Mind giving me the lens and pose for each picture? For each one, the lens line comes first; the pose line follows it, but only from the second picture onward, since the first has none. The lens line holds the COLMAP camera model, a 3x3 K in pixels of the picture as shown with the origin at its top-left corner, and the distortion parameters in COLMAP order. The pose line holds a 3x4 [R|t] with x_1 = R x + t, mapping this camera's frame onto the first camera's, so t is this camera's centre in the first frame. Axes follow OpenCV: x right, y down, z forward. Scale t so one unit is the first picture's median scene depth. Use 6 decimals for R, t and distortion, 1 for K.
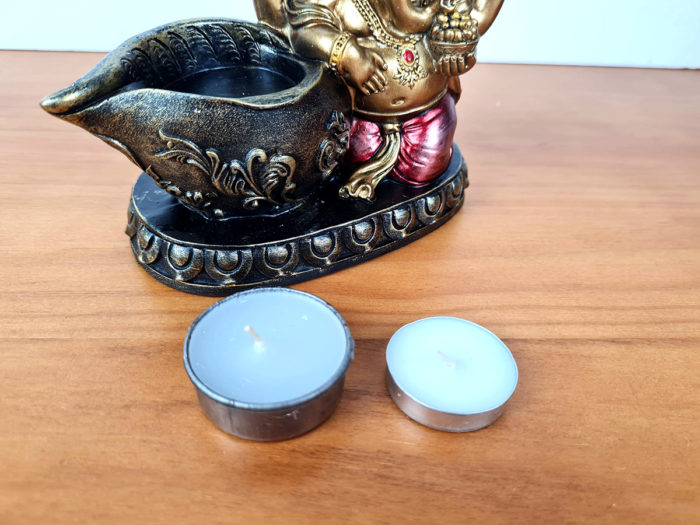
lens RADIAL K [[557.9, 0, 348.7], [0, 557.9, 259.5], [0, 0, 1]] dist [-0.003863, -0.001752]
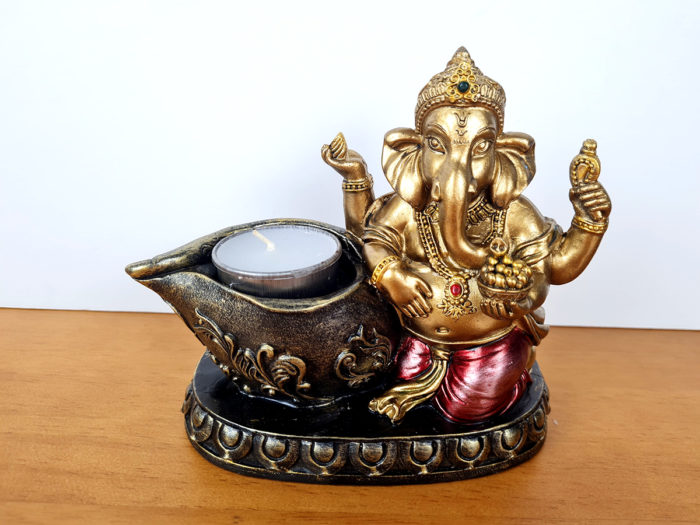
lens RADIAL K [[557.9, 0, 348.7], [0, 557.9, 259.5], [0, 0, 1]] dist [-0.003863, -0.001752]
pose [[0.861462, 0.189791, -0.471023, 0.406136], [-0.309645, 0.931473, -0.190993, -0.176700], [0.402496, 0.310383, 0.861196, 0.079216]]
